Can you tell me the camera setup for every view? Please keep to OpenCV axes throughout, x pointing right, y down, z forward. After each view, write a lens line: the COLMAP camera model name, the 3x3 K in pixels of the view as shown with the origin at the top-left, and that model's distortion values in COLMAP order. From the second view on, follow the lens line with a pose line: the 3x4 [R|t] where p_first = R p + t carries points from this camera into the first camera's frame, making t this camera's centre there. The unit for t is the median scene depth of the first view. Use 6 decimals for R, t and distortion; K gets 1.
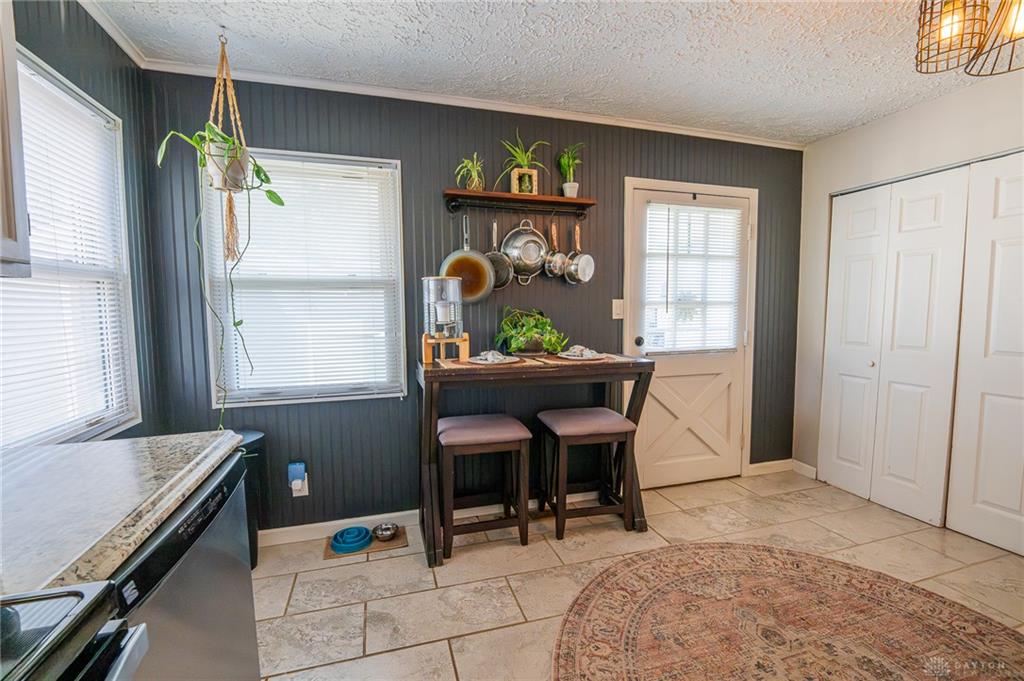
lens RADIAL K [[436.1, 0, 515.4], [0, 436.1, 343.8], [0, 0, 1]] dist [-0.002584, -0.006662]
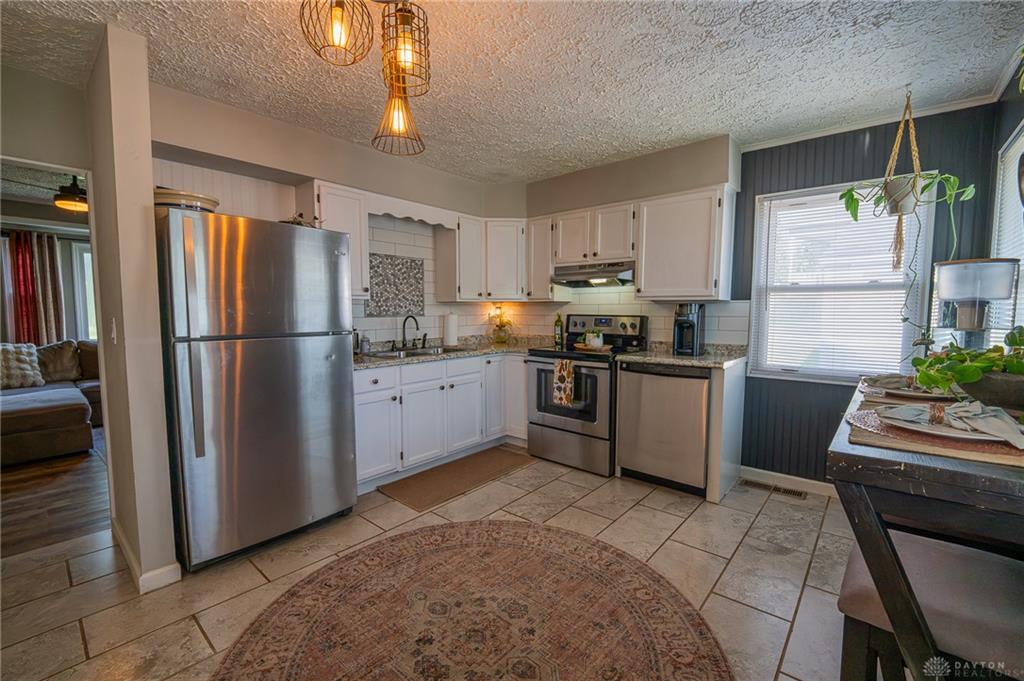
lens RADIAL K [[436.1, 0, 504.3], [0, 436.1, 342.5], [0, 0, 1]] dist [-0.002584, -0.006662]
pose [[-0.856754, 0.042512, -0.513971, 0.723666], [-0.035391, 0.989401, 0.140830, -0.089999], [0.514510, 0.138846, -0.846168, 1.119240]]
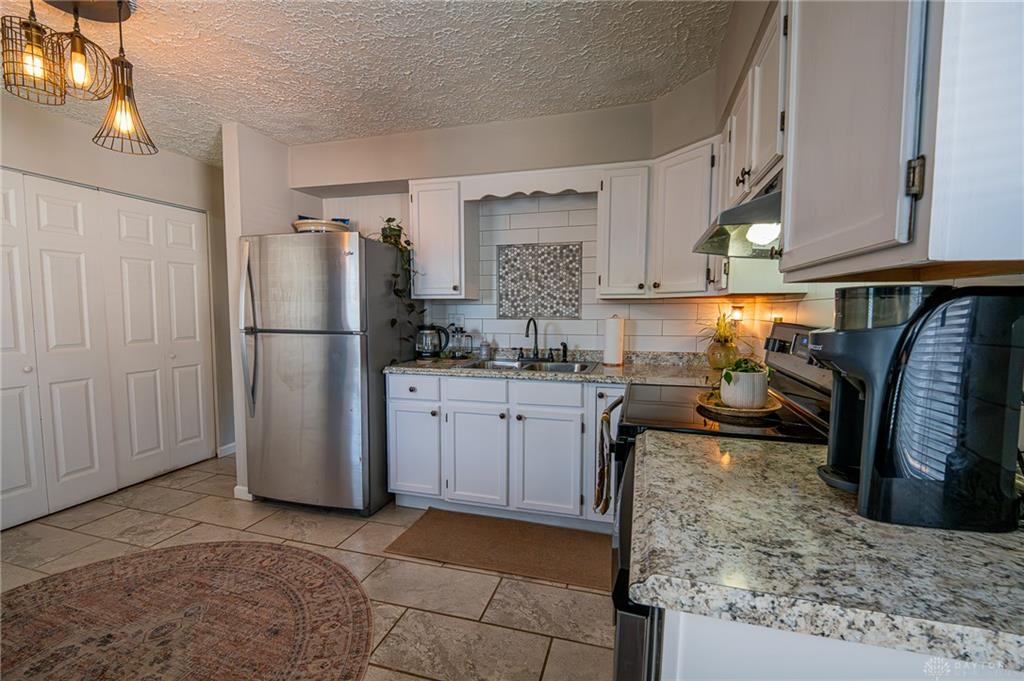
lens RADIAL K [[436.1, 0, 512.8], [0, 436.1, 345.2], [0, 0, 1]] dist [-0.002584, -0.006662]
pose [[-0.828328, -0.043063, 0.558587, -0.369929], [0.041919, 0.989483, 0.138443, -0.052482], [-0.558674, 0.138092, -0.817811, 0.677820]]
